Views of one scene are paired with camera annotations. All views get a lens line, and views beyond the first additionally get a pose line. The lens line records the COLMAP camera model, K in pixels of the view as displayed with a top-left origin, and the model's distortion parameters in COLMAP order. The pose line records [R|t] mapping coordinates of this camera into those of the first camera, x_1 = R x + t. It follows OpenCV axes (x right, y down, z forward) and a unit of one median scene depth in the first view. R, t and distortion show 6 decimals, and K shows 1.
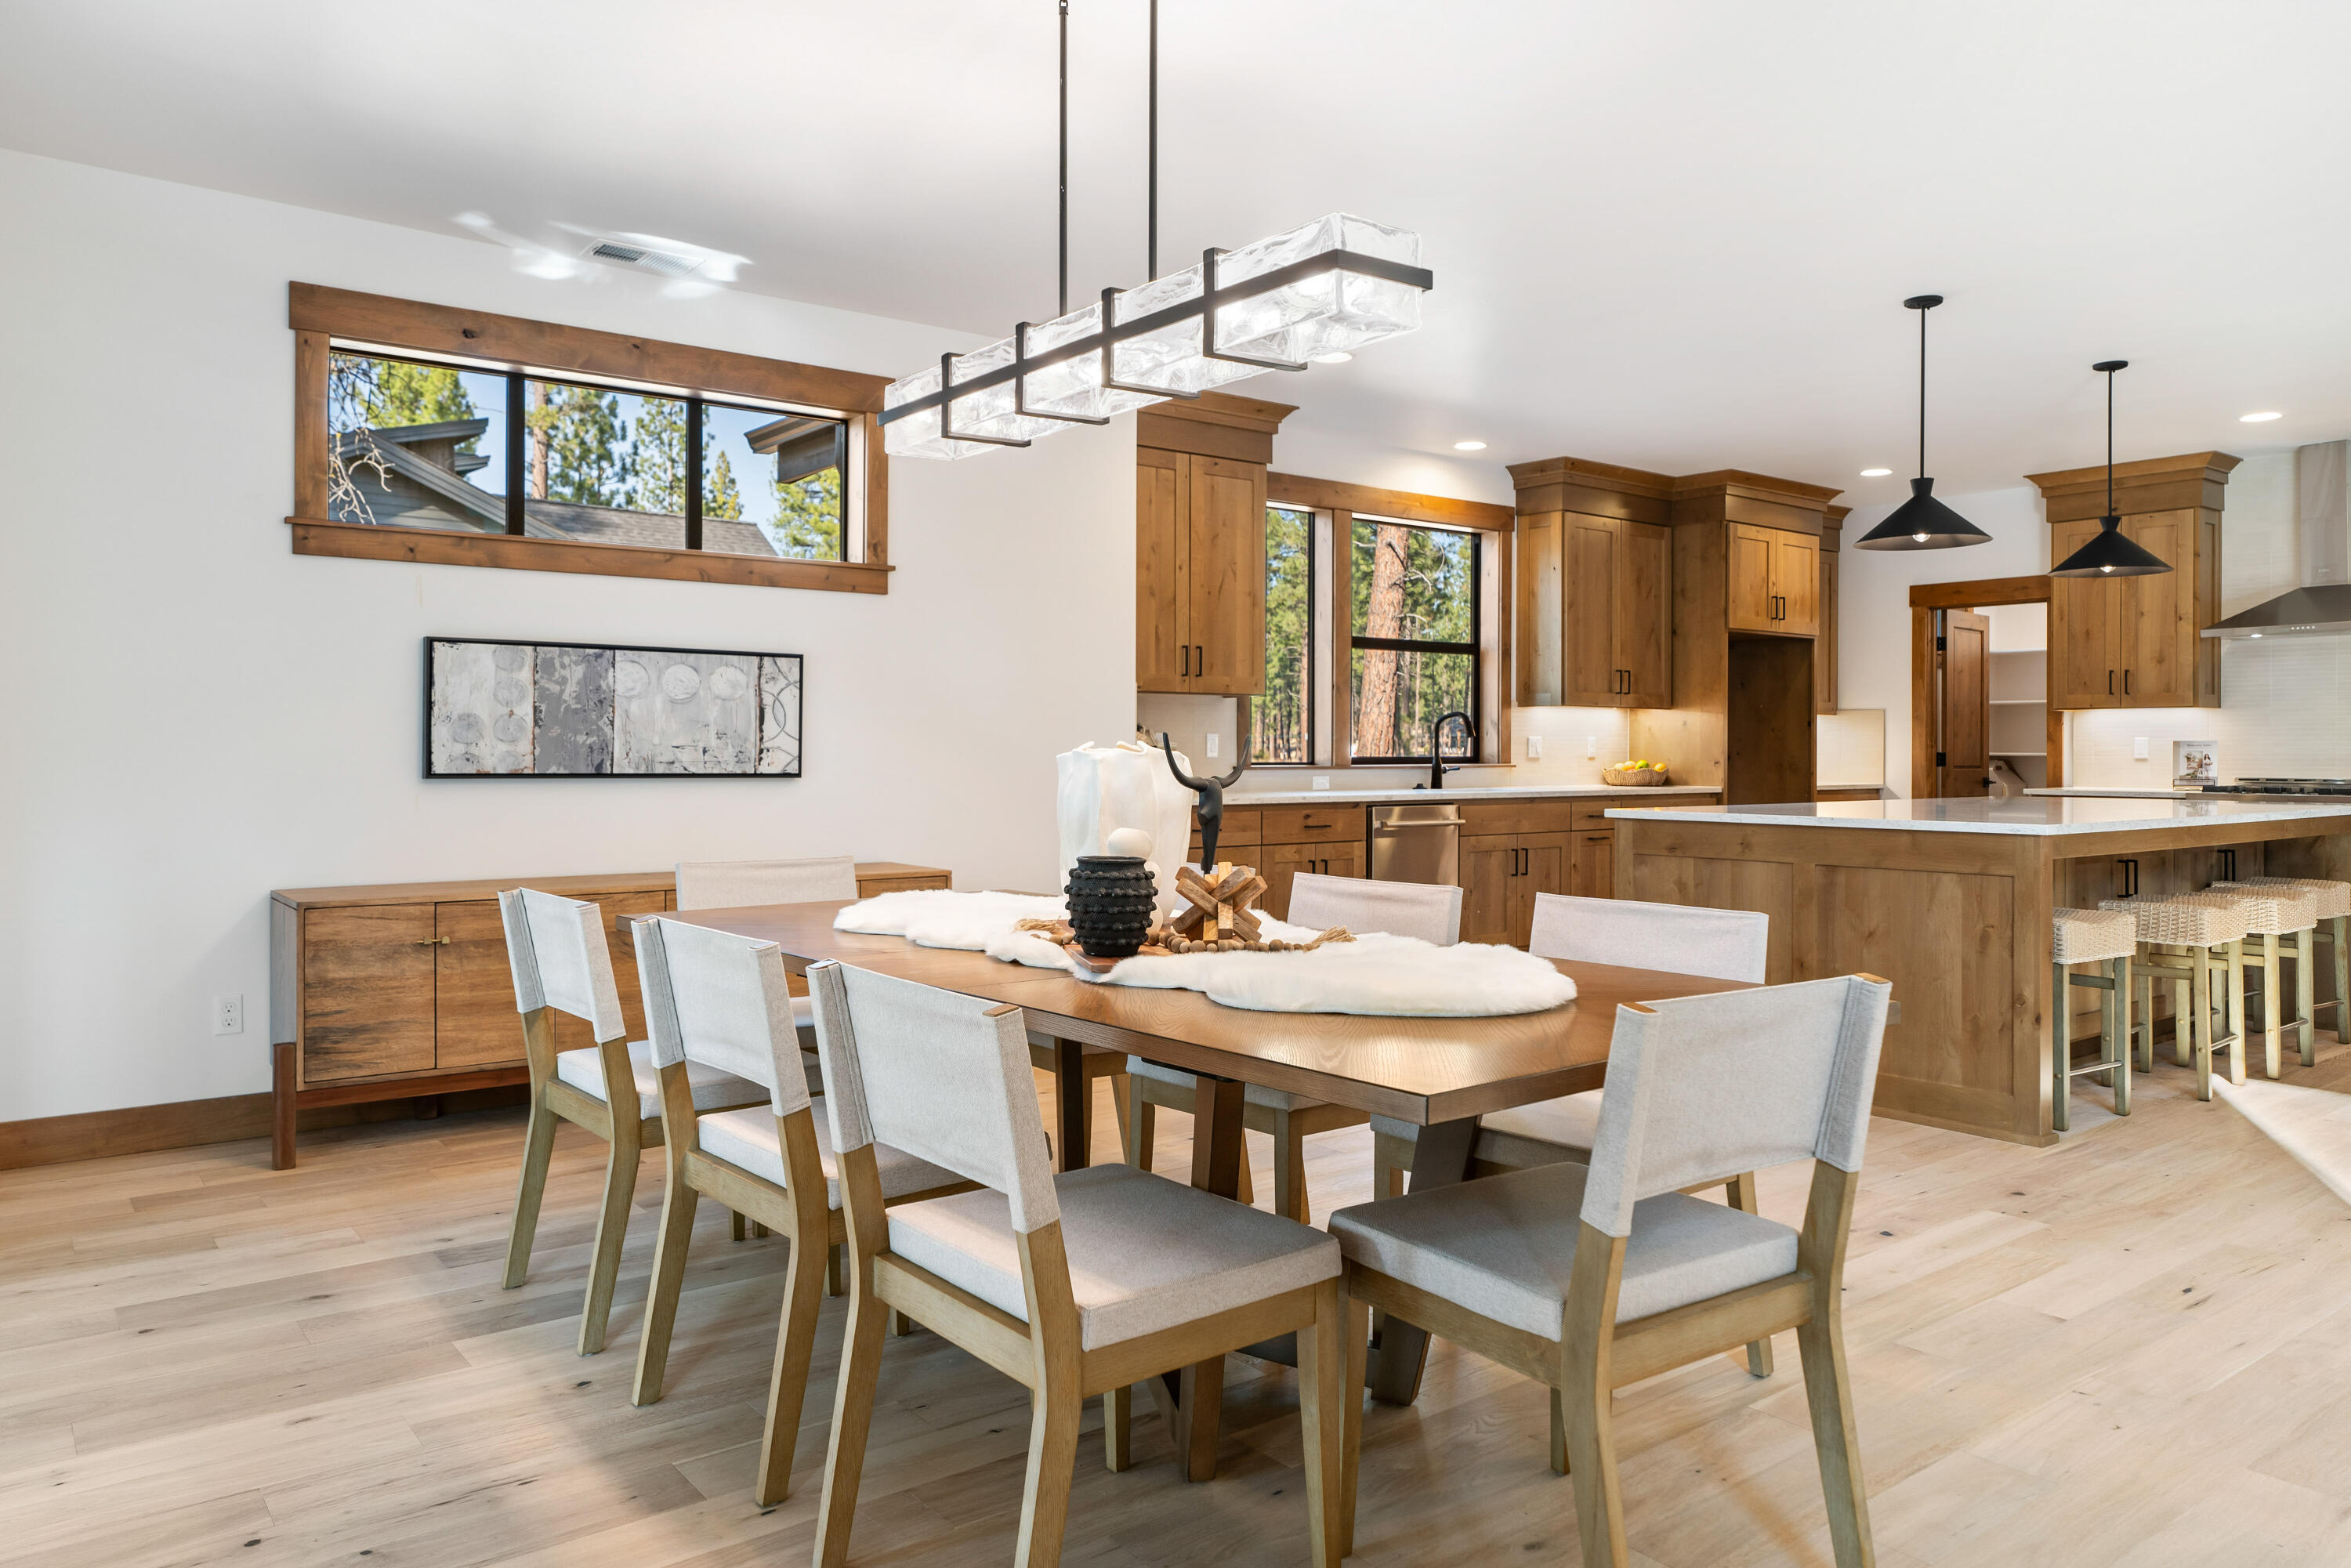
lens RADIAL K [[1563.3, 0, 1144.0], [0, 1563.3, 748.4], [0, 0, 1]] dist [-0.000569, 0.019080]
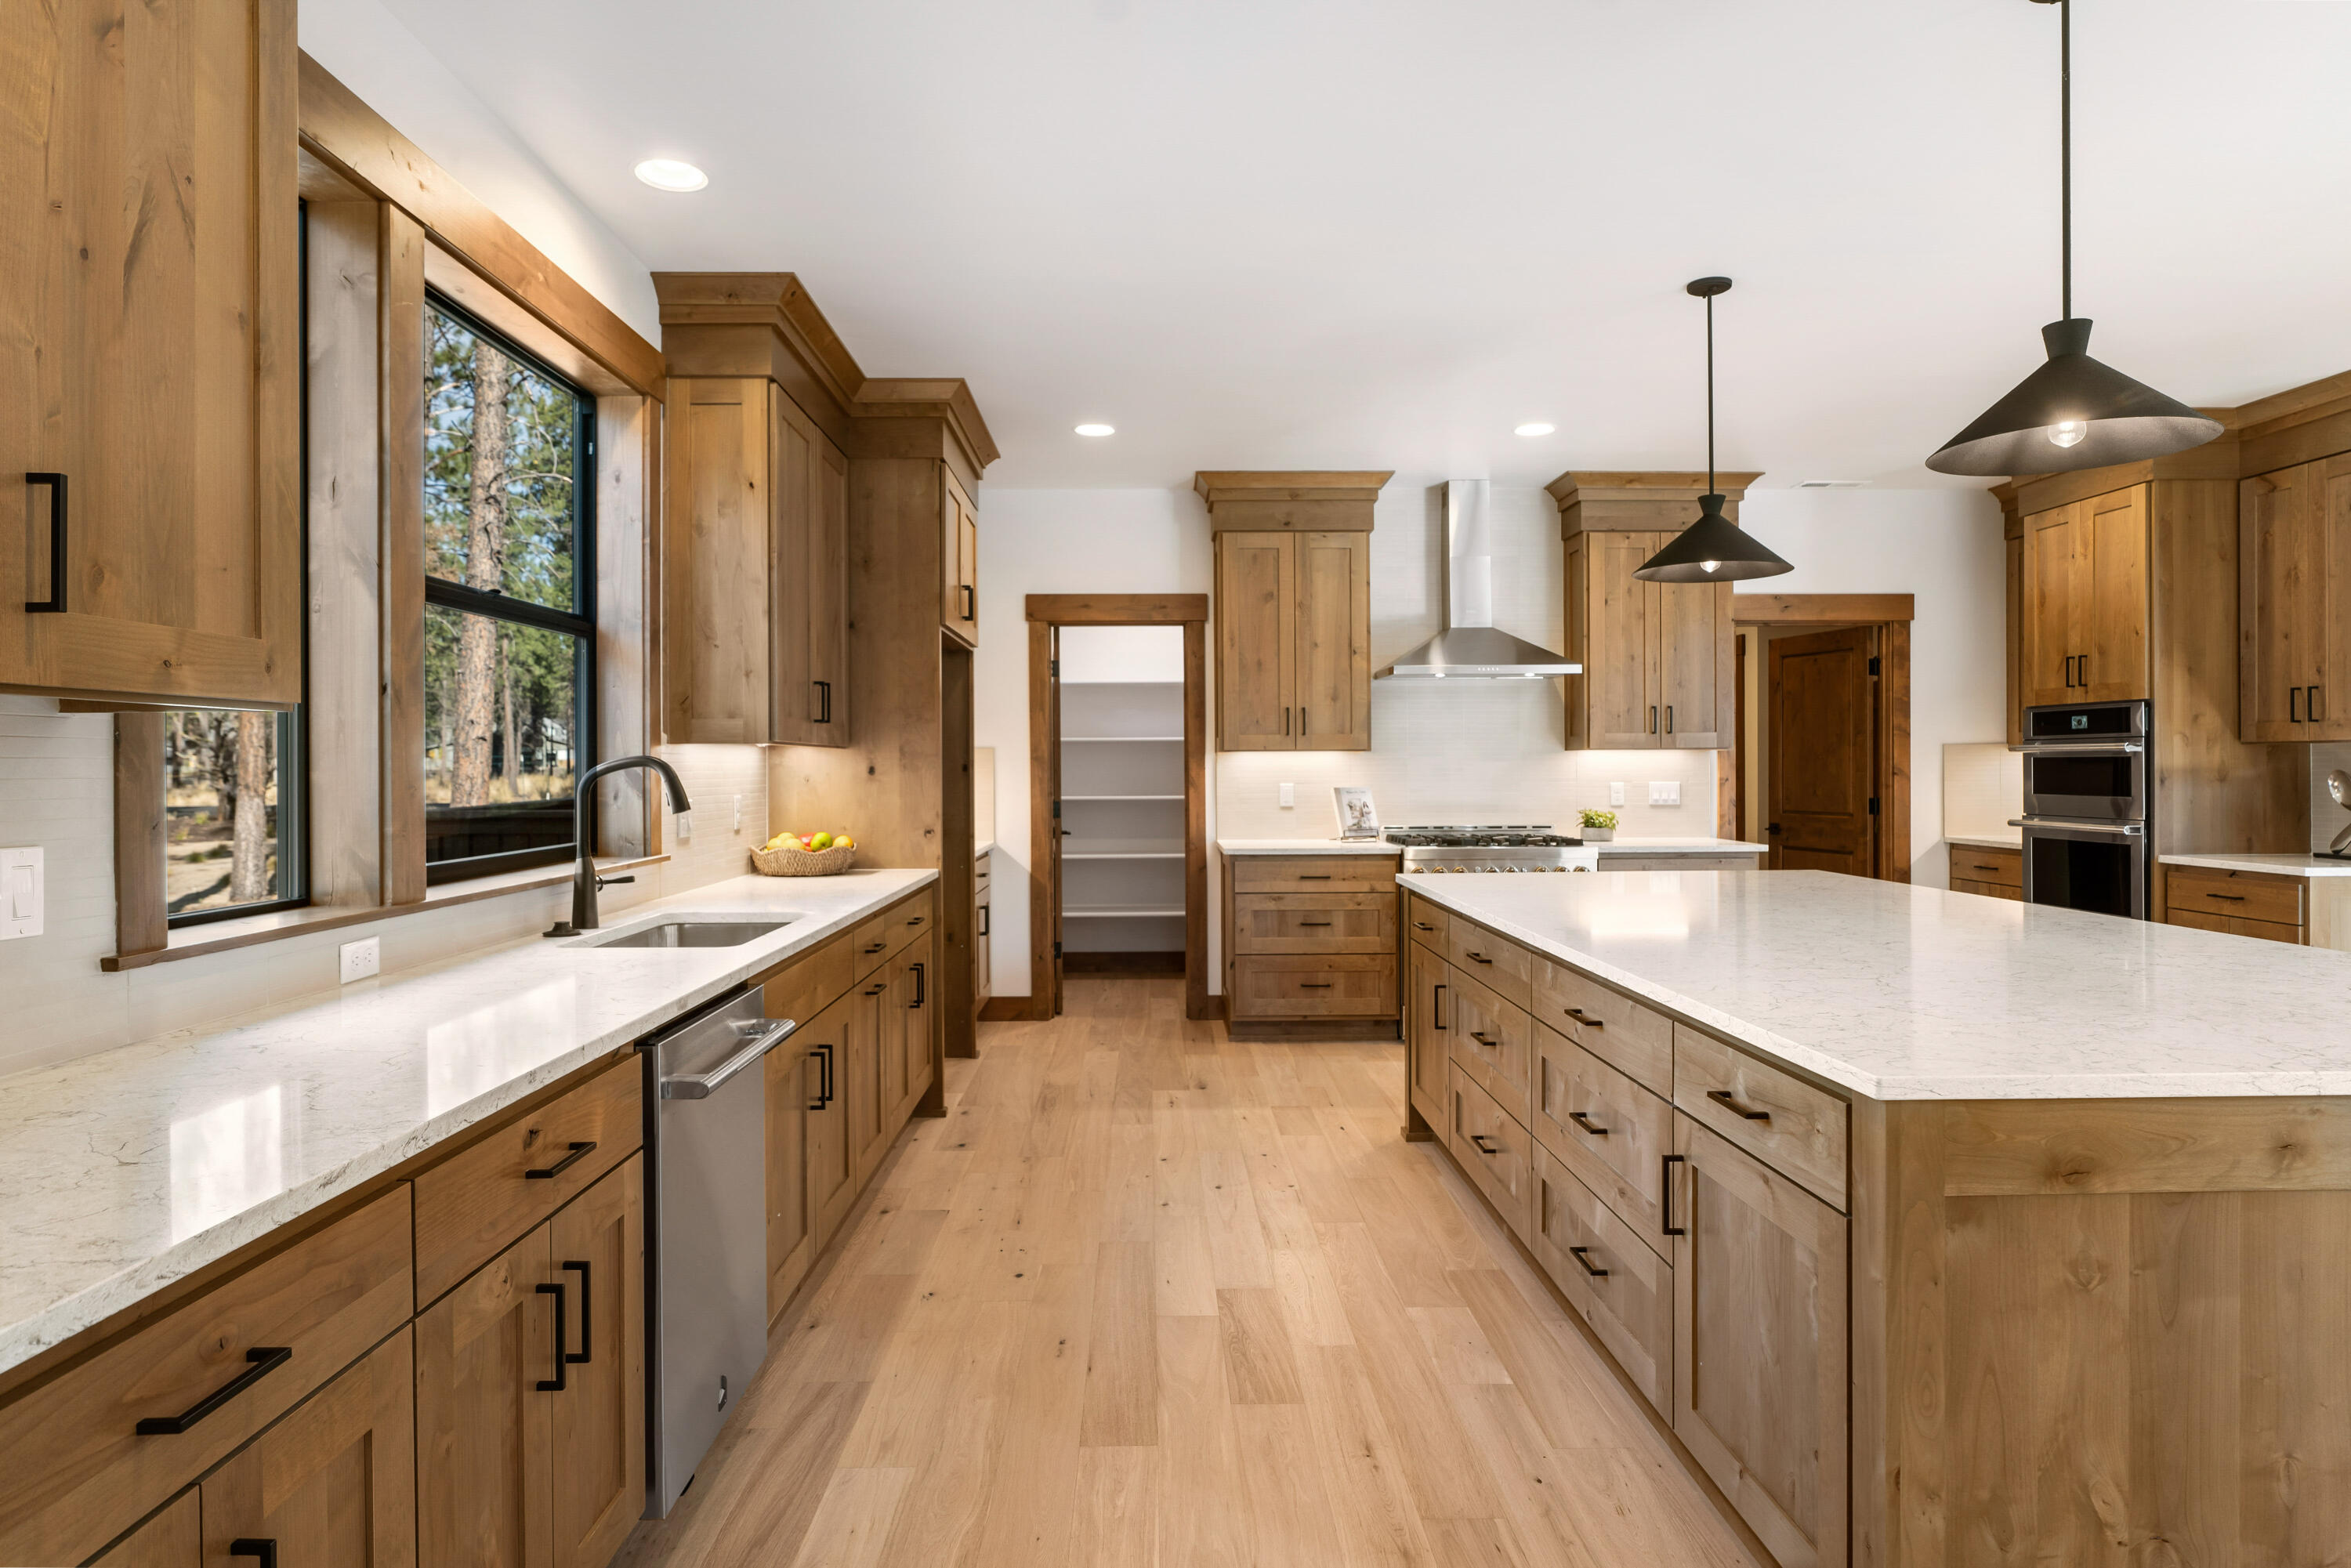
lens RADIAL K [[1362.6, 0, 1215.0], [0, 1362.6, 767.3], [0, 0, 1]] dist [-0.008092, -0.000546]
pose [[0.594751, -0.005519, 0.803891, -0.015354], [0.006849, 0.999975, 0.001798, -0.018195], [-0.803881, 0.004436, 0.594774, 0.586109]]
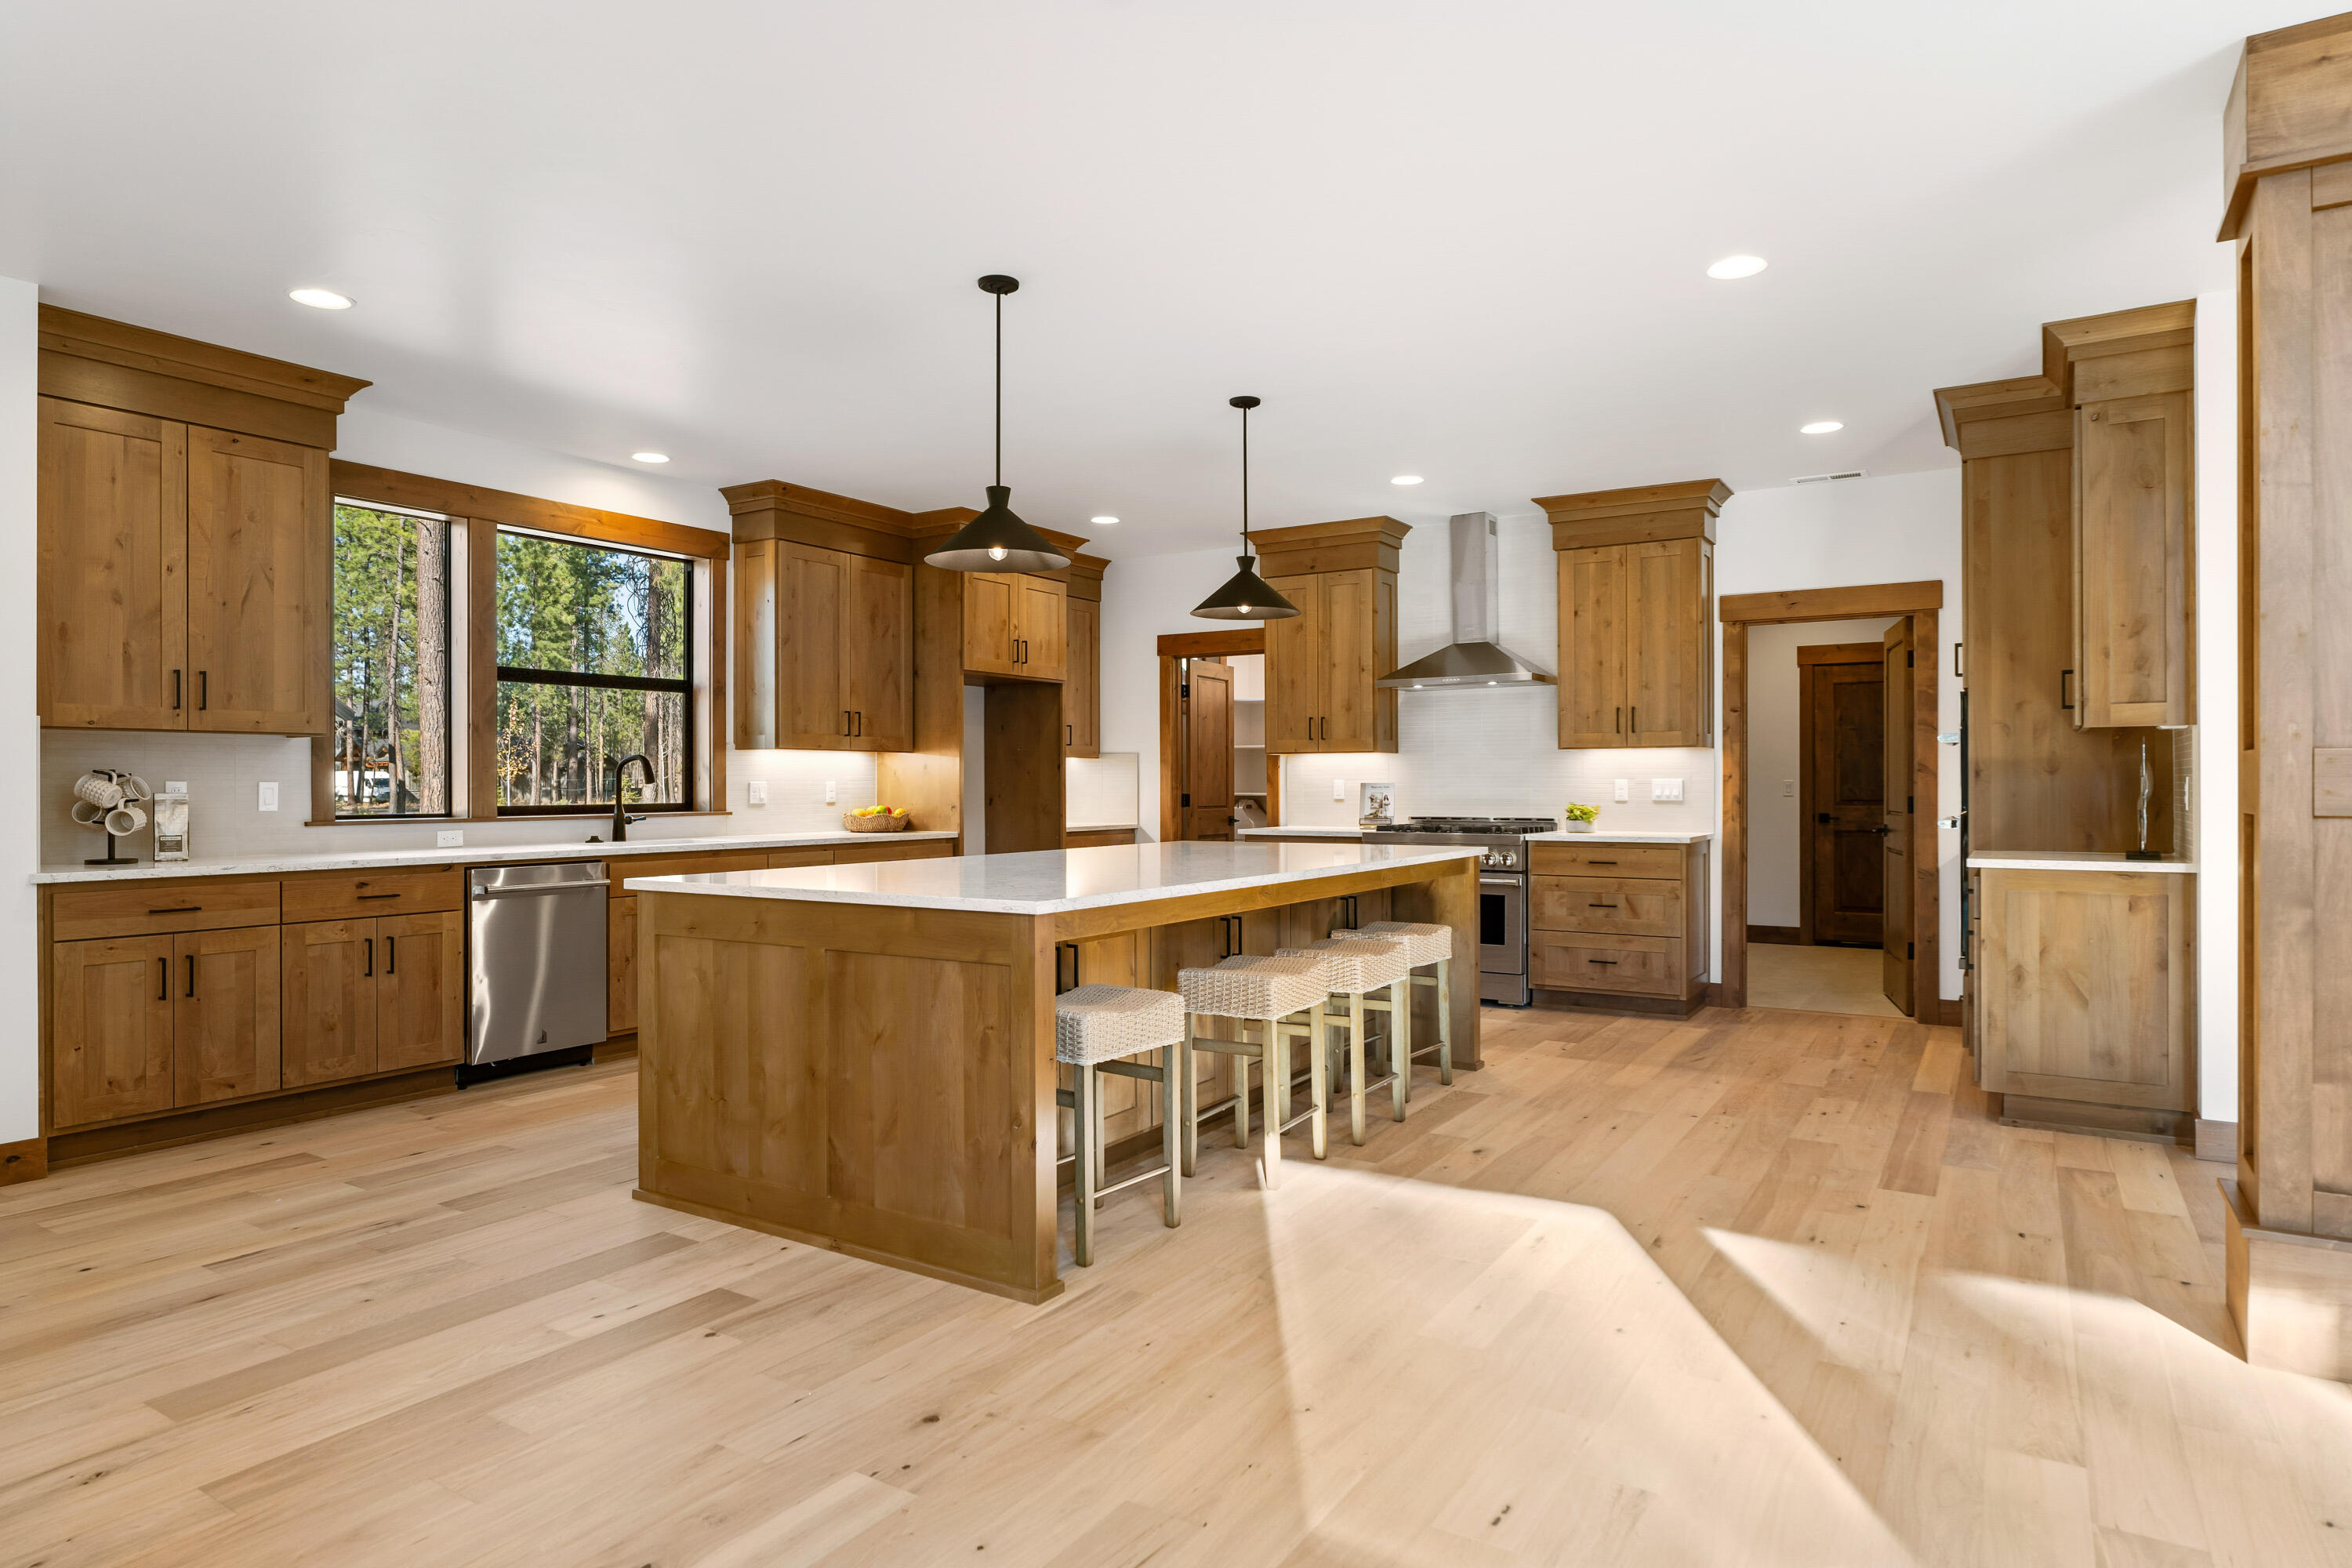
lens RADIAL K [[1363.3, 0, 1117.1], [0, 1363.3, 779.1], [0, 0, 1]] dist [-0.008092, -0.000546]
pose [[0.946213, -0.003980, 0.323520, 0.191960], [0.005234, 0.999982, -0.003005, -0.005367], [-0.323502, 0.004537, 0.946217, 0.163156]]
